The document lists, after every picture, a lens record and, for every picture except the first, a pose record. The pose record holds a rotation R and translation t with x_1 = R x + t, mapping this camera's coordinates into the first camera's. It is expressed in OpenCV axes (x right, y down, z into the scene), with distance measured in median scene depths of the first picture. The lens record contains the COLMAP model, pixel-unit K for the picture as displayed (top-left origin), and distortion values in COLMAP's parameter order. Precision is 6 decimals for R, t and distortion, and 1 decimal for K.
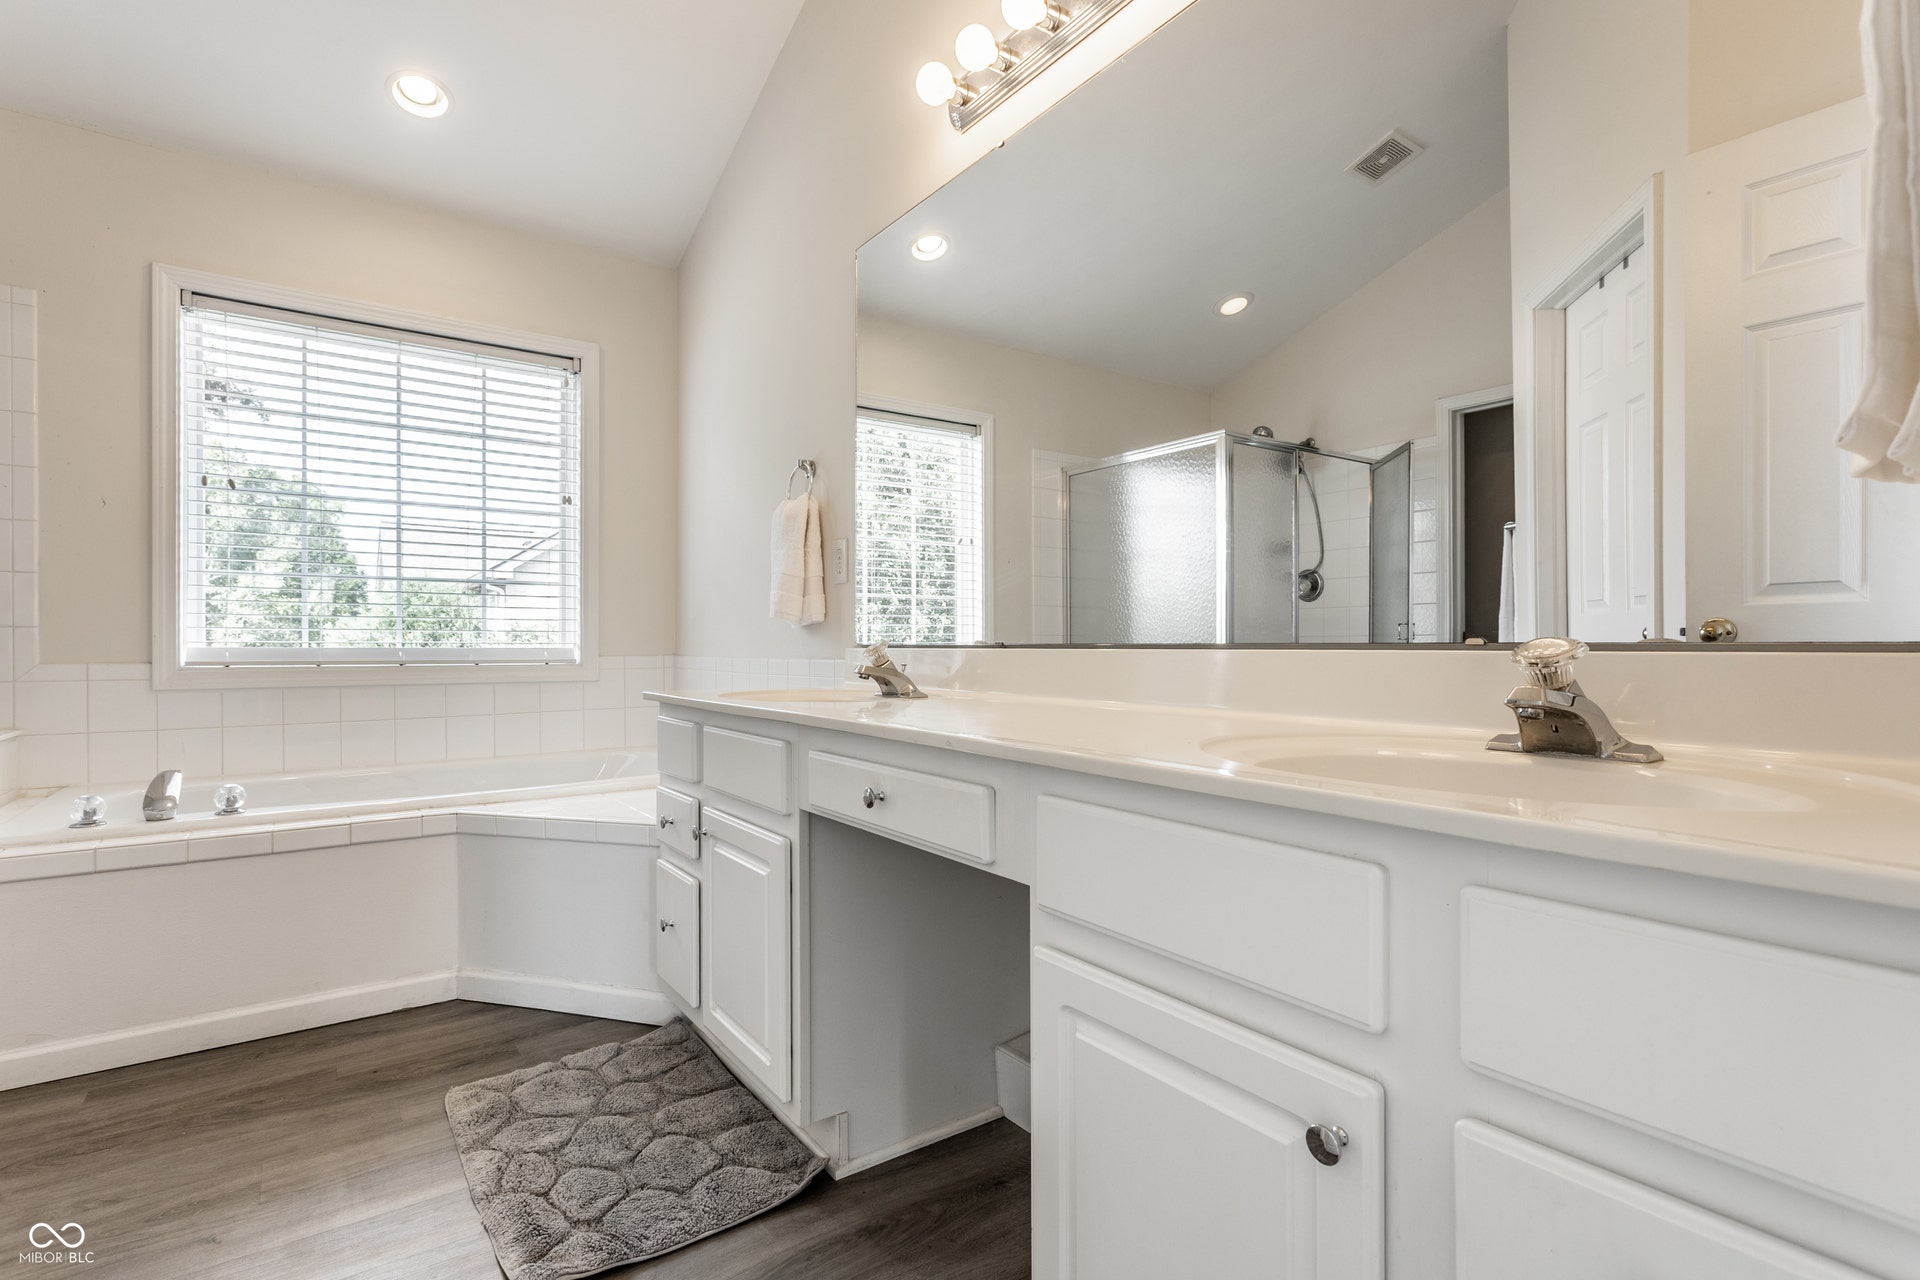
lens RADIAL K [[915.2, 0, 958.6], [0, 915.2, 626.5], [0, 0, 1]] dist [-0.003263, 0.001694]
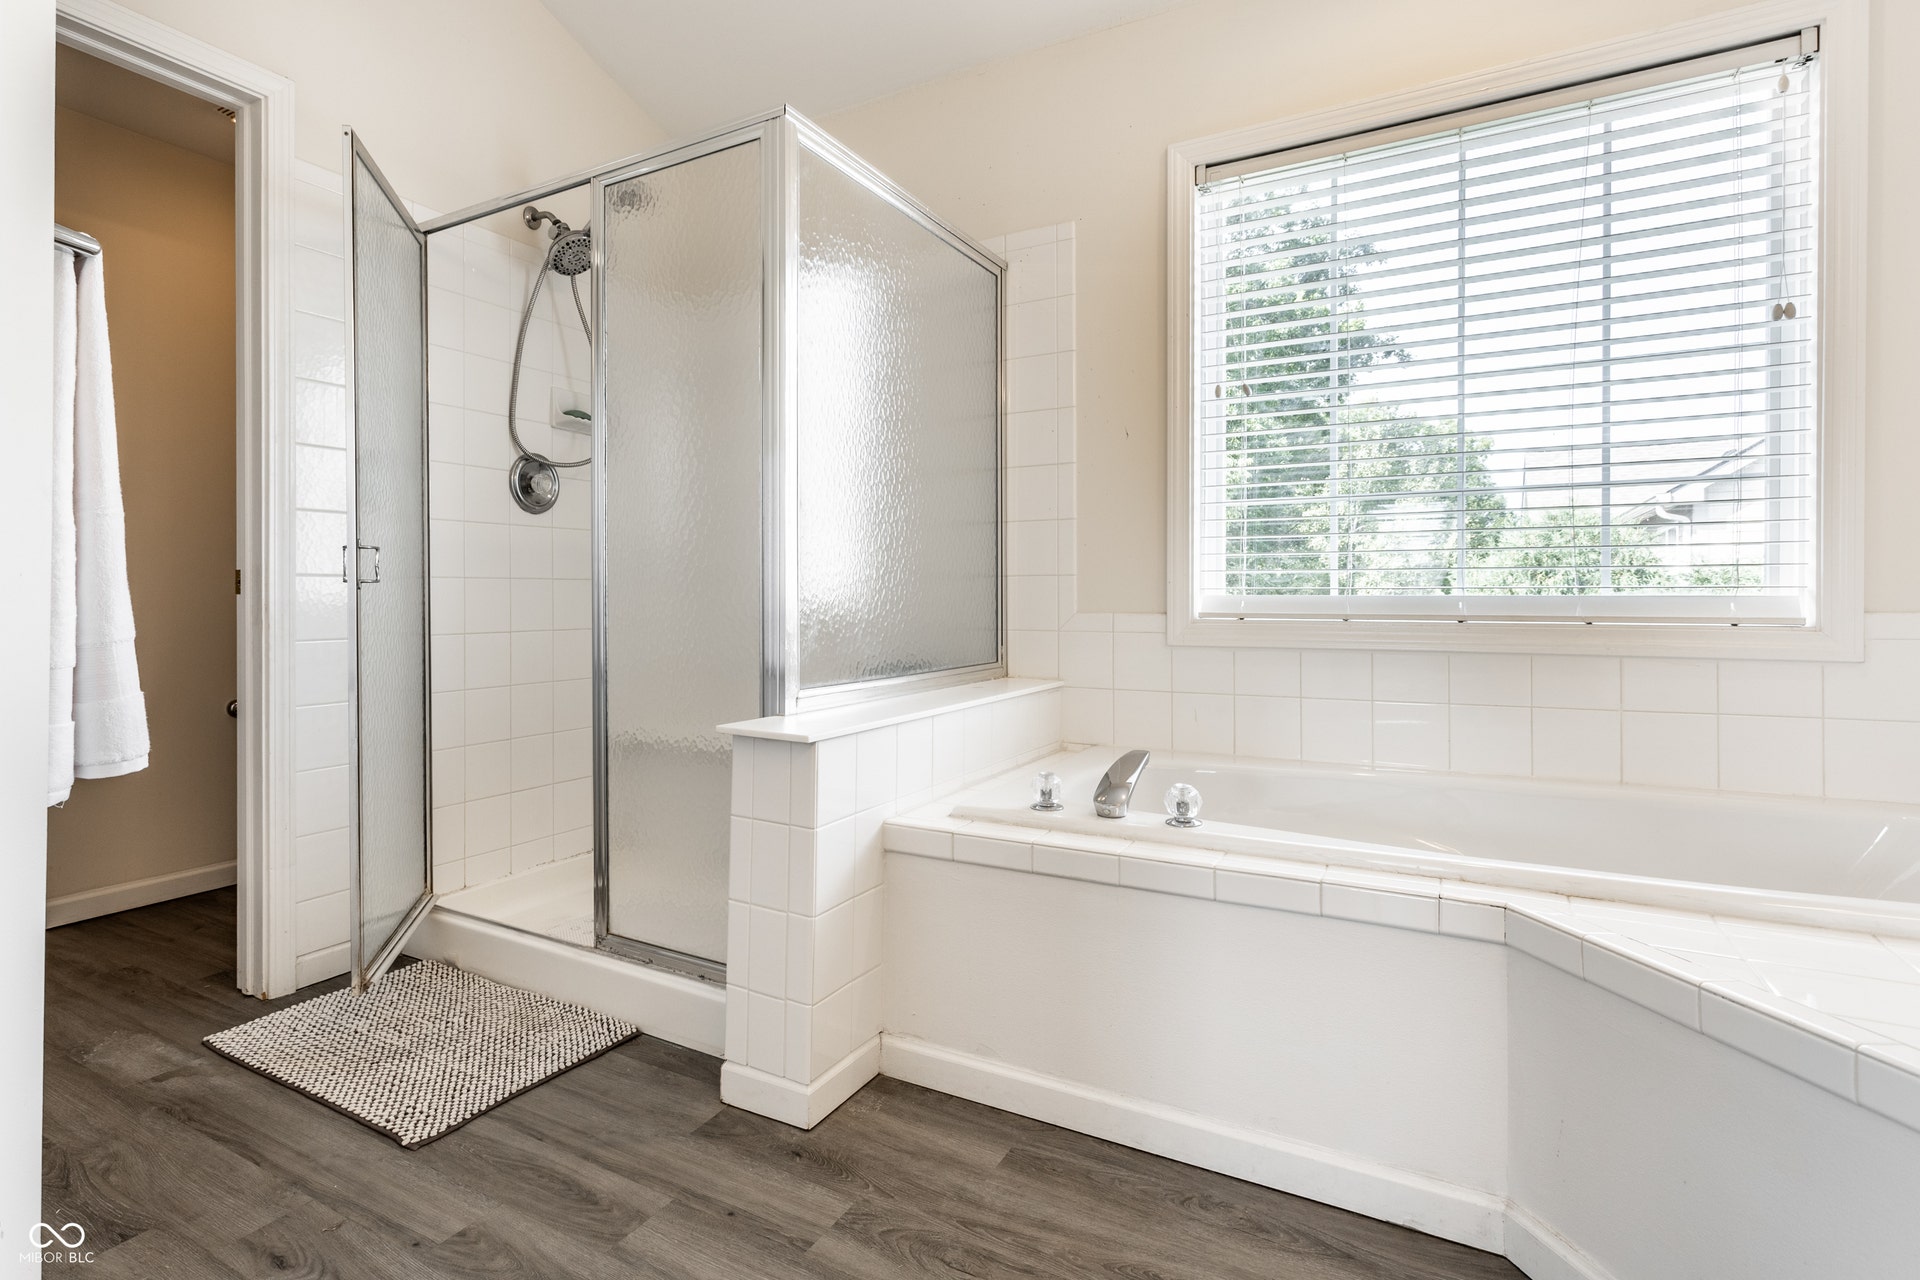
lens RADIAL K [[971.7, 0, 861.6], [0, 971.7, 614.2], [0, 0, 1]] dist [-0.000921, 0.000773]
pose [[0.384972, 0.015430, -0.922799, -0.150556], [0.022160, 0.999417, 0.025956, 0.010247], [0.922662, -0.030441, 0.384406, 0.381329]]
